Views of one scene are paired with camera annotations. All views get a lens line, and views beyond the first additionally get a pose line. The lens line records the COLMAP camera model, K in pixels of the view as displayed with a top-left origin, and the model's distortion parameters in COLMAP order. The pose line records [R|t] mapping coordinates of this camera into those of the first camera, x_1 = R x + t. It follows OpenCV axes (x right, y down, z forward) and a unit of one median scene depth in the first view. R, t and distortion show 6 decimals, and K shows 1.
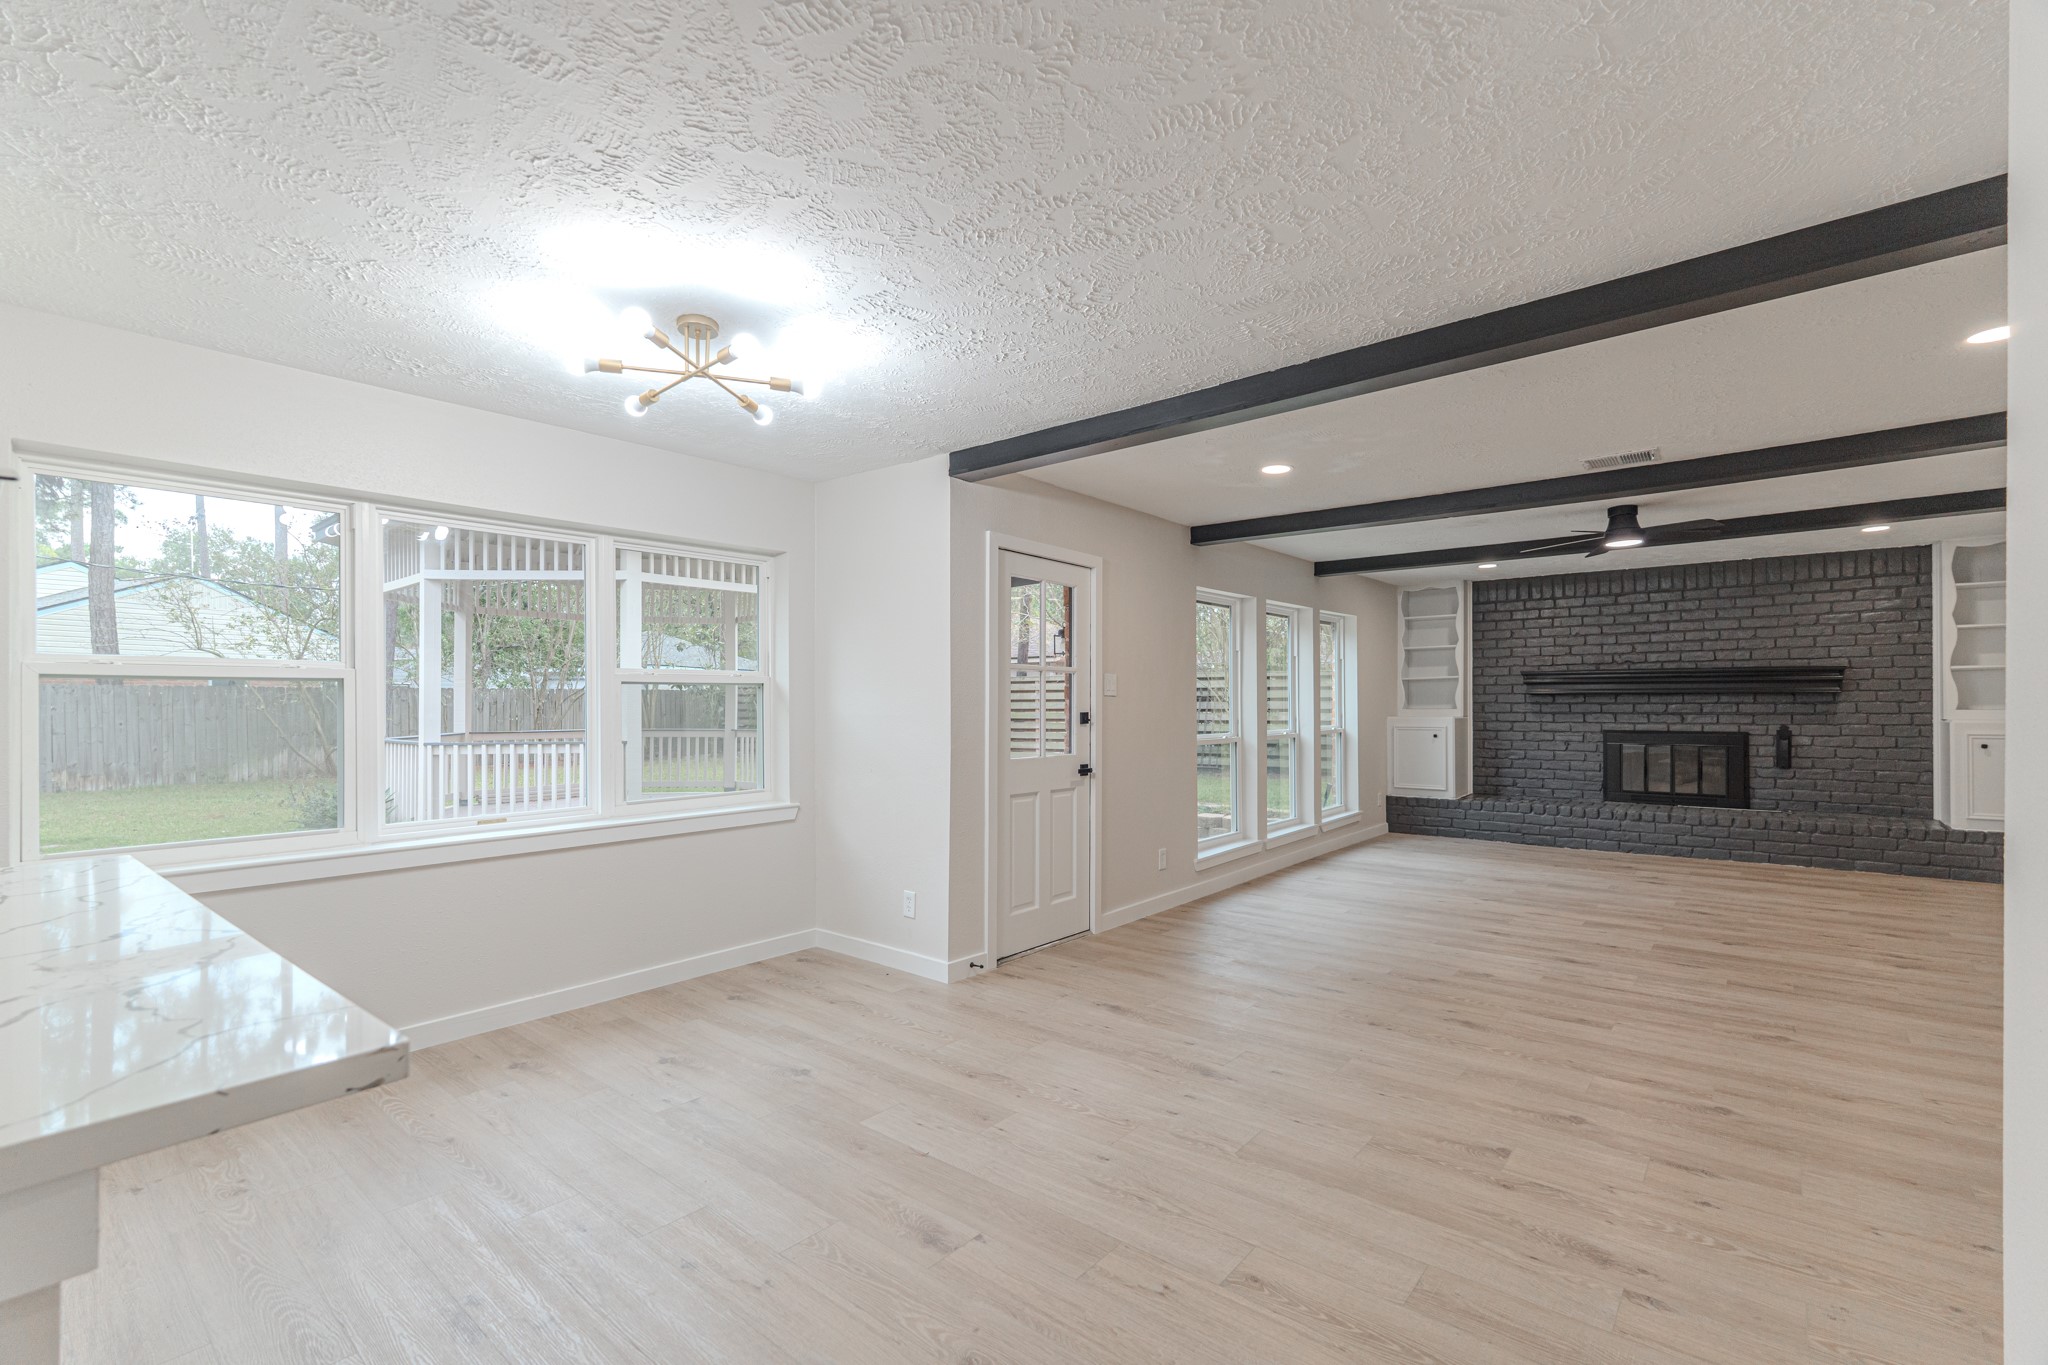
lens RADIAL K [[915.8, 0, 1000.1], [0, 915.8, 696.6], [0, 0, 1]] dist [-0.000499, -0.000945]
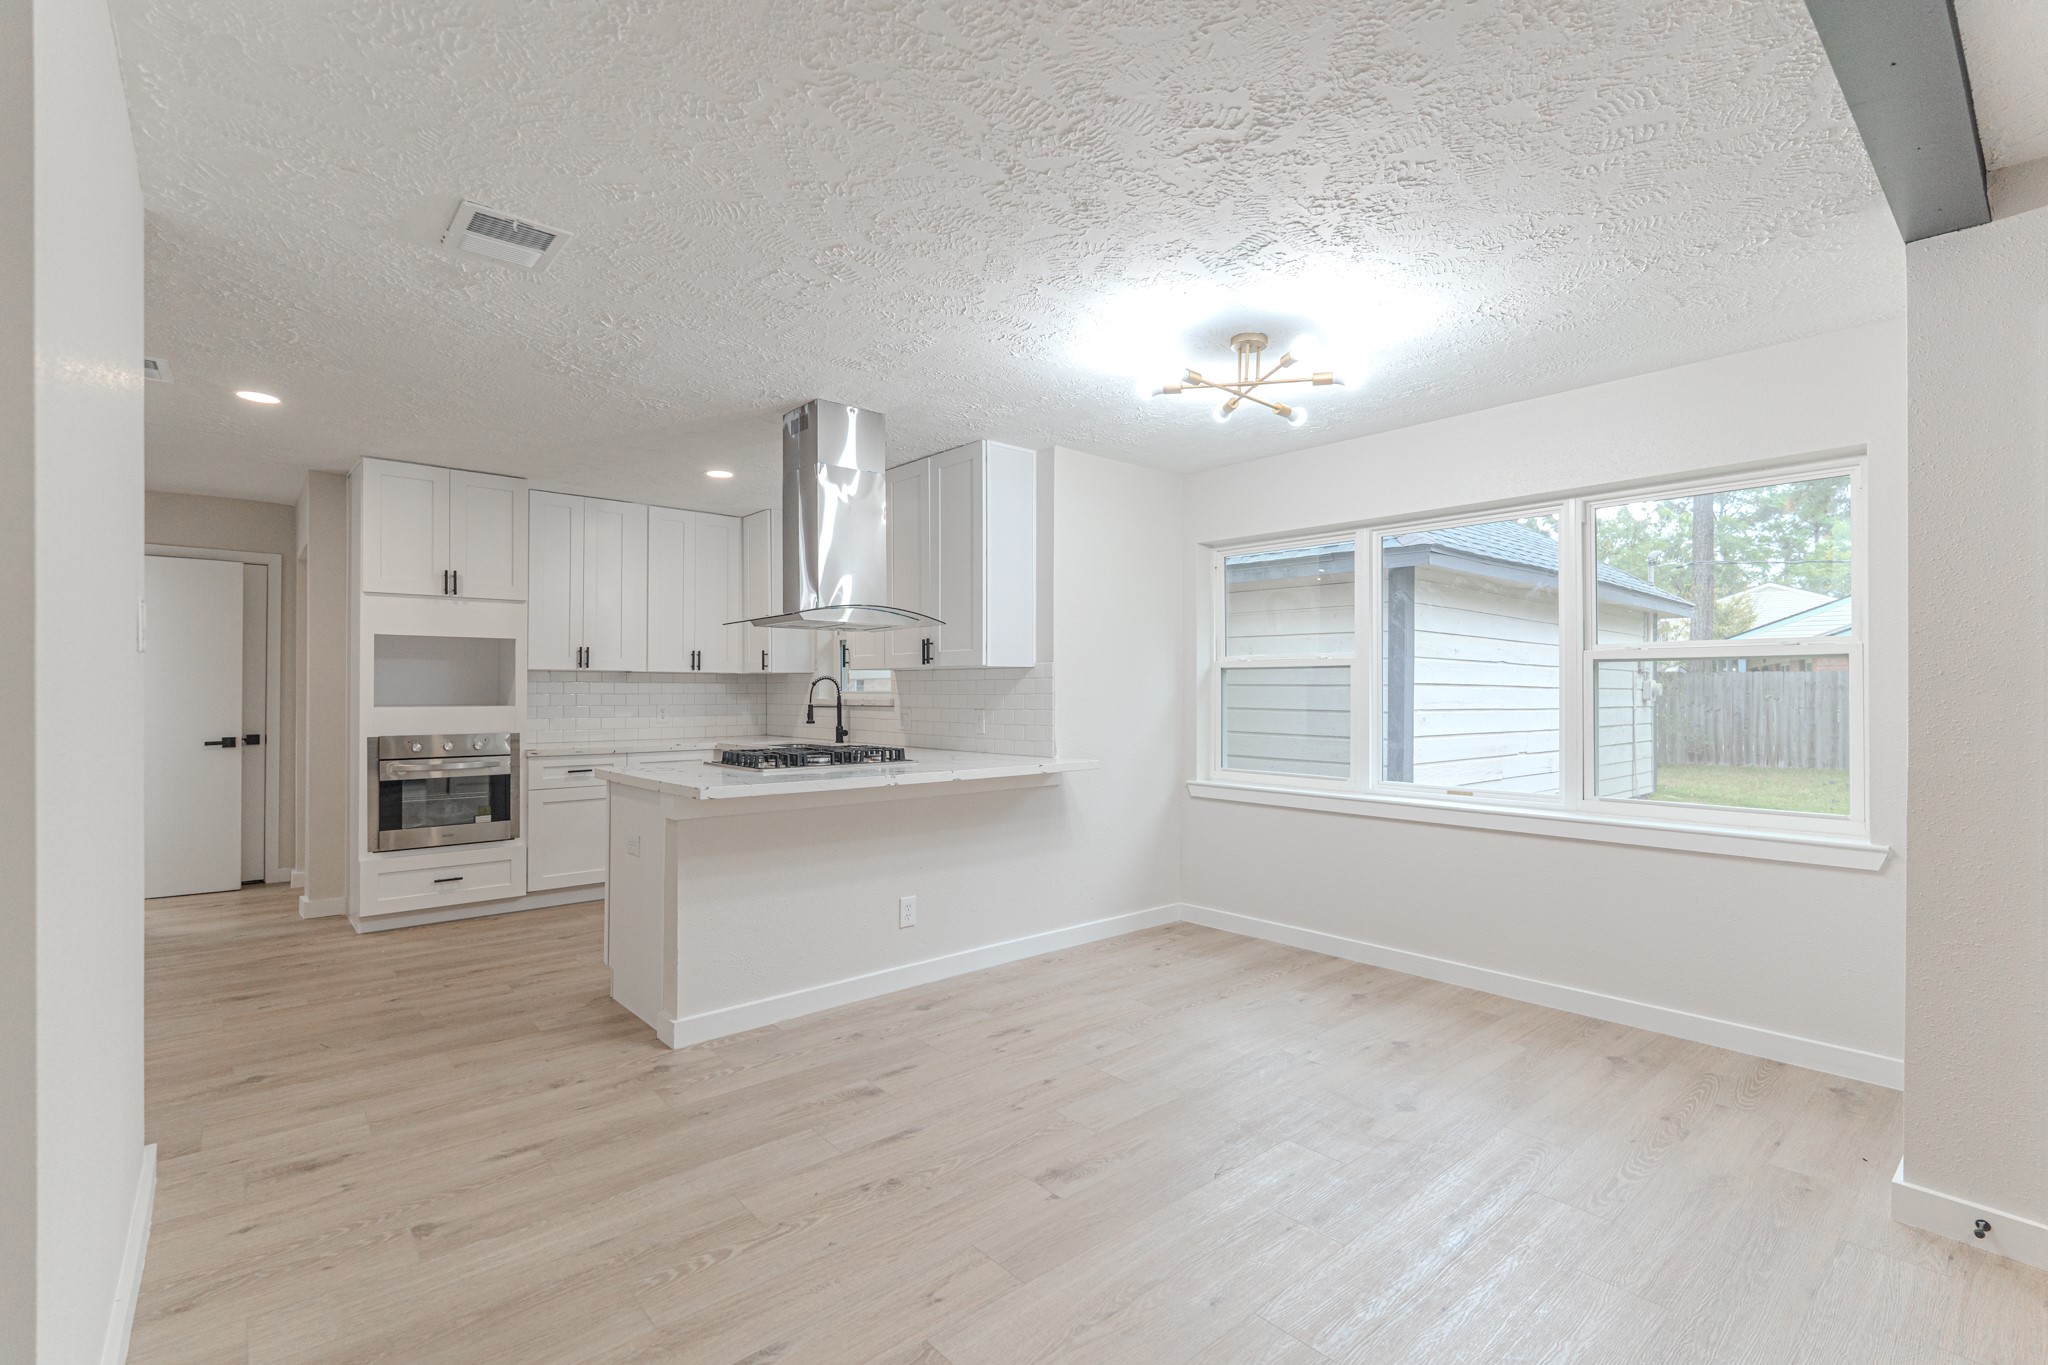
lens RADIAL K [[915.8, 0, 1037.5], [0, 915.8, 683.0], [0, 0, 1]] dist [-0.000499, -0.000945]
pose [[-0.138990, -0.005134, -0.990280, 0.374586], [0.004083, 0.999975, -0.005757, 0.006879], [0.990285, -0.004844, -0.138966, 0.421052]]
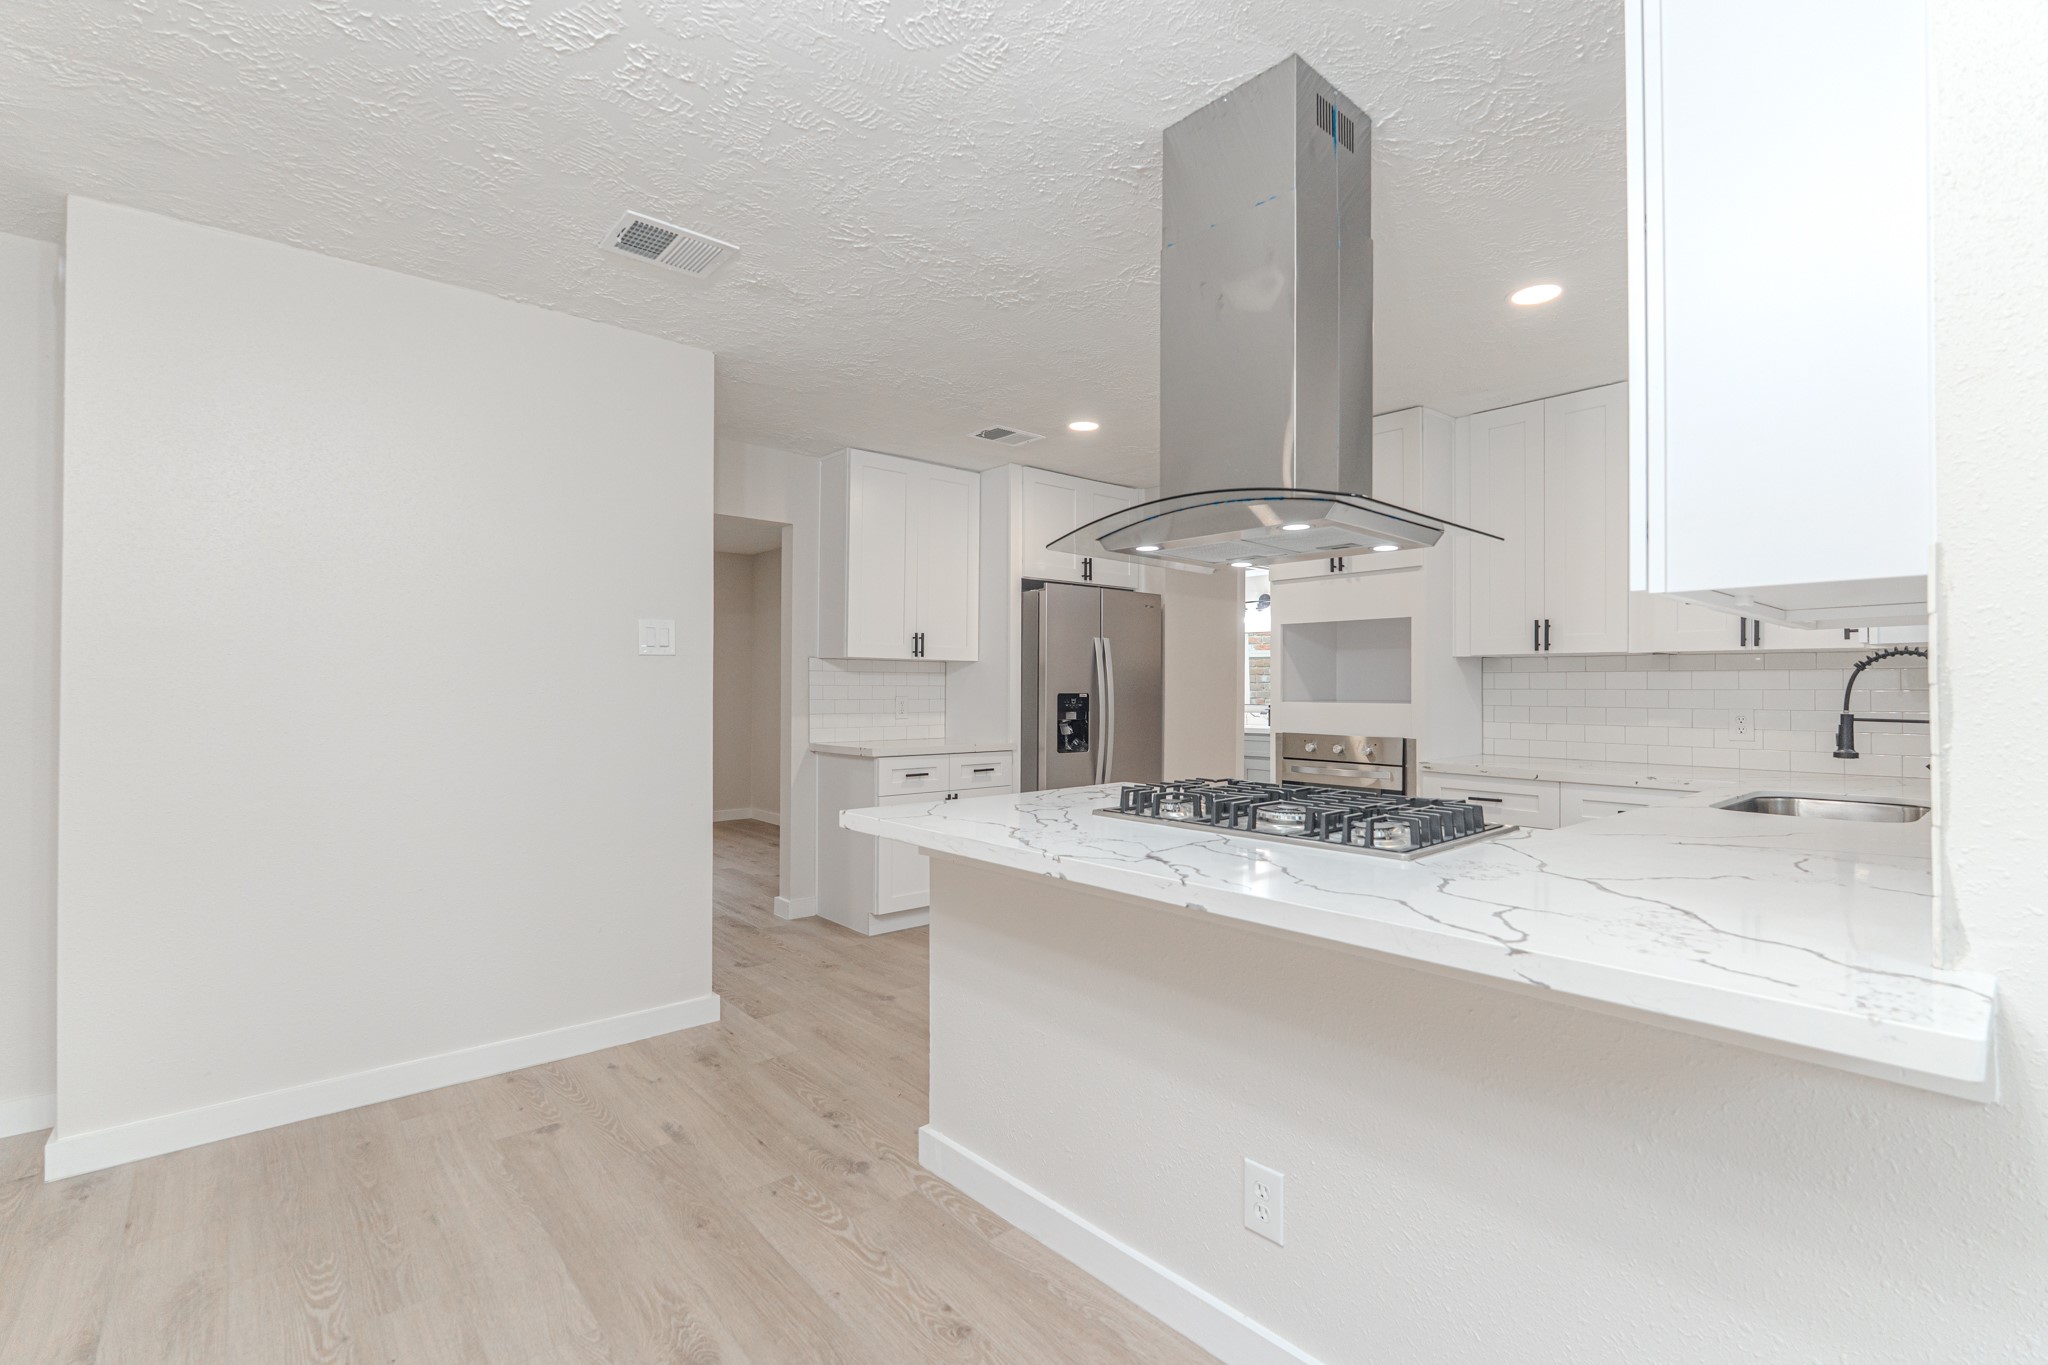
lens RADIAL K [[915.8, 0, 993.5], [0, 915.8, 686.3], [0, 0, 1]] dist [-0.000499, -0.000945]
pose [[-0.985981, 0.002635, 0.166838, -0.224295], [0.001588, 0.999978, -0.006410, 0.012460], [-0.166851, -0.006055, -0.985964, 0.523435]]
